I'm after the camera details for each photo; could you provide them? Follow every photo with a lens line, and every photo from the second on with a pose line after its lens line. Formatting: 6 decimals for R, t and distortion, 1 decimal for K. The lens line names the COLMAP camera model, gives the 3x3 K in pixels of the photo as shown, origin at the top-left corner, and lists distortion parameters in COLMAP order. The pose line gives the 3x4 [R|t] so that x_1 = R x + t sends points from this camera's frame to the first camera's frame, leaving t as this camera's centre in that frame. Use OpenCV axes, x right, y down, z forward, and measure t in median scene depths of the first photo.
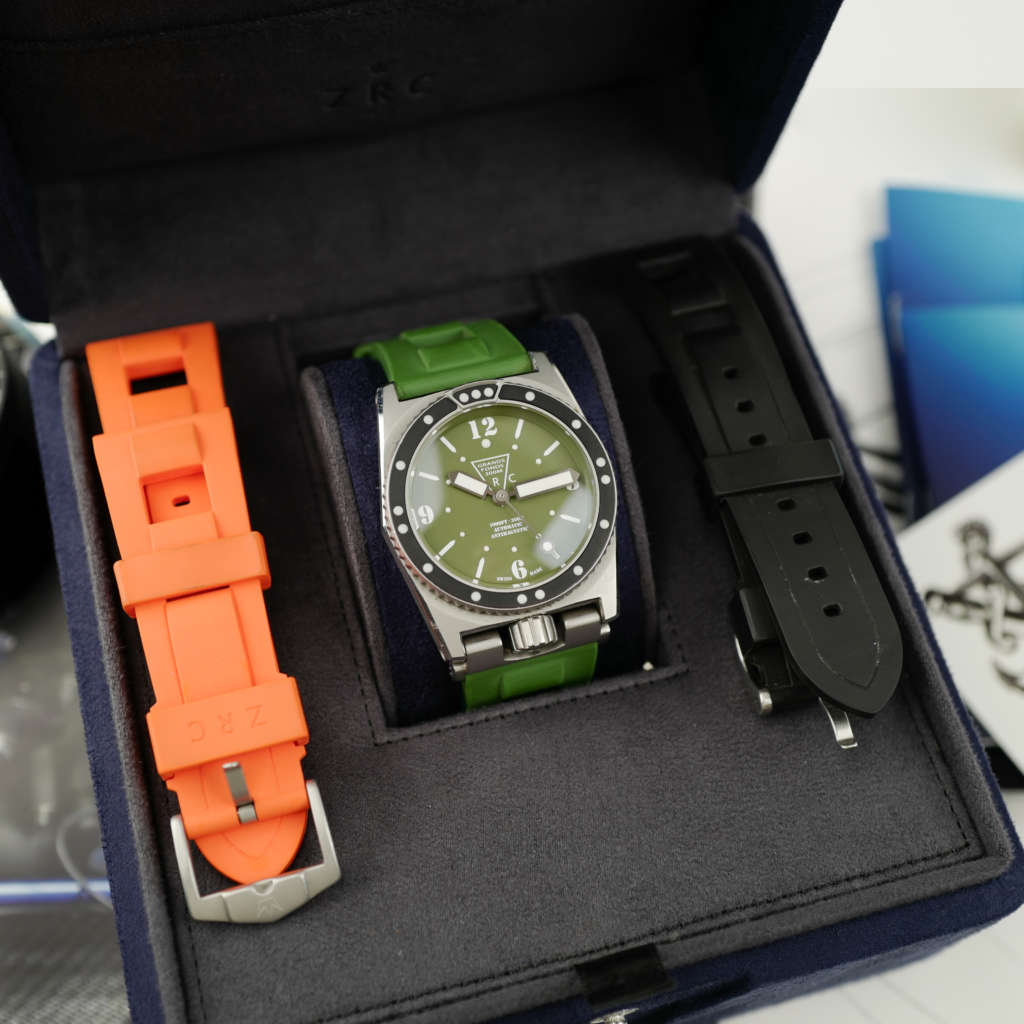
lens RADIAL K [[1481.2, 0, 495.0], [0, 1481.2, 511.9], [0, 0, 1]] dist [-0.000554, -0.081017]
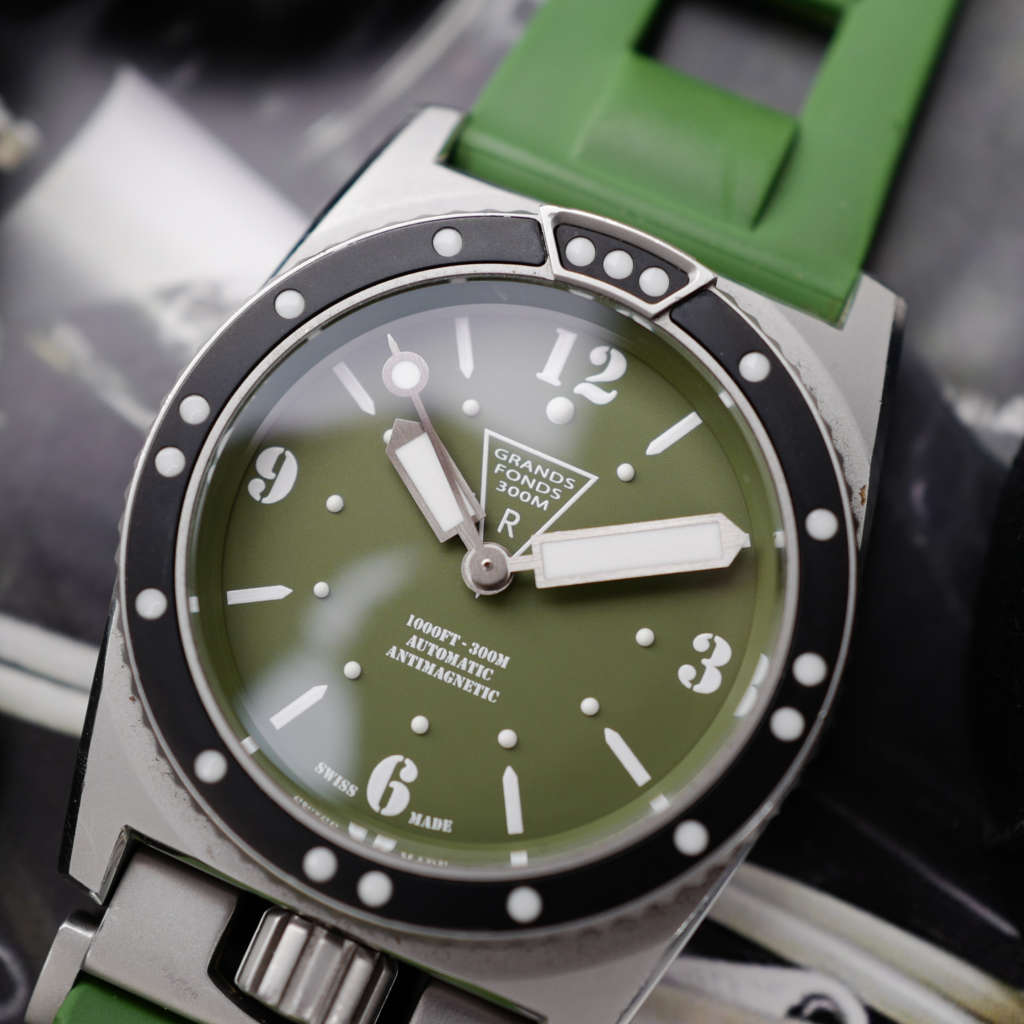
lens RADIAL K [[2049.1, 0, 512.0], [0, 2049.1, 512.0], [0, 0, 1]] dist [-0.001484, -0.048870]
pose [[0.770152, 0.579084, -0.267445, 0.119341], [-0.586613, 0.807674, 0.059562, -0.049354], [0.250500, 0.111016, 0.961730, 0.576614]]
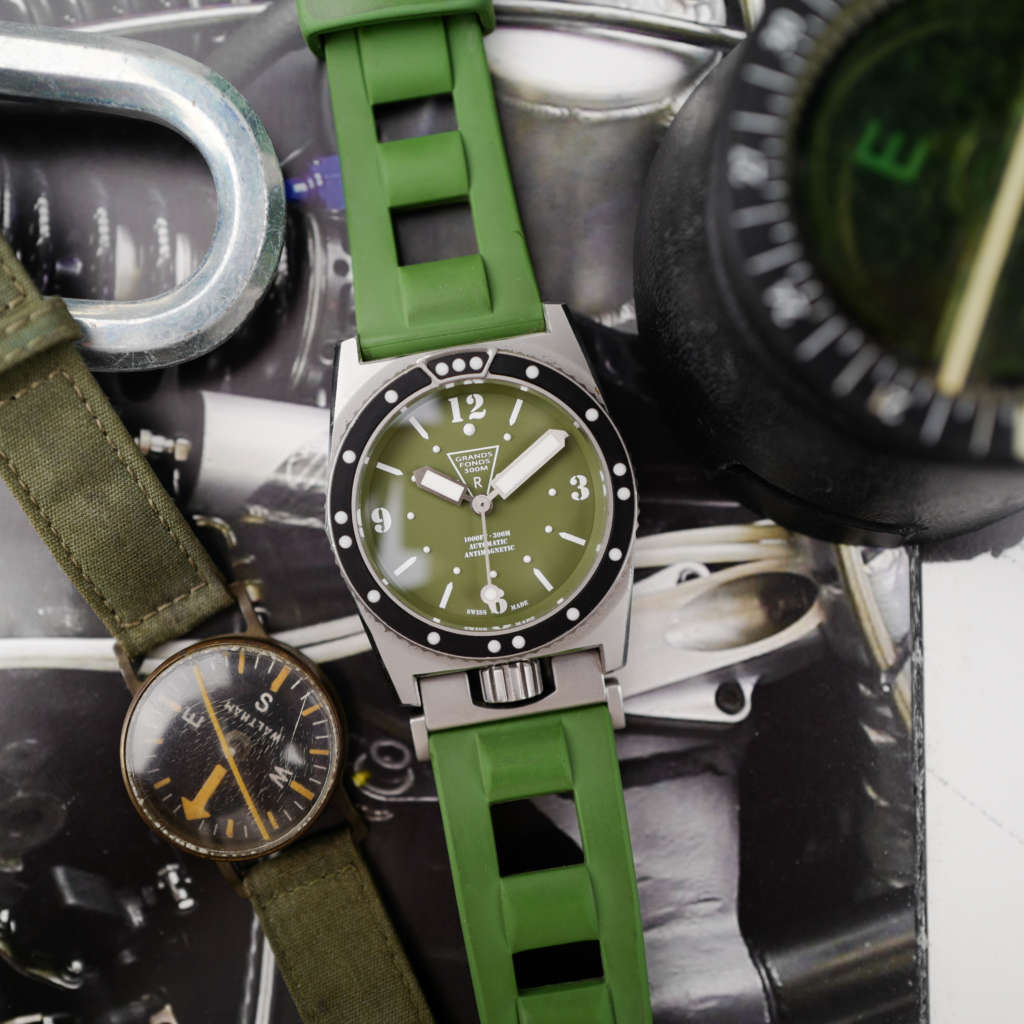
lens RADIAL K [[1164.9, 0, 462.0], [0, 1164.9, 514.6], [0, 0, 1]] dist [-0.014484, -0.028898]
pose [[0.987958, 0.095183, -0.121981, 0.067198], [-0.068376, 0.975813, 0.207640, -0.127910], [0.138795, -0.196799, 0.970570, 0.422012]]
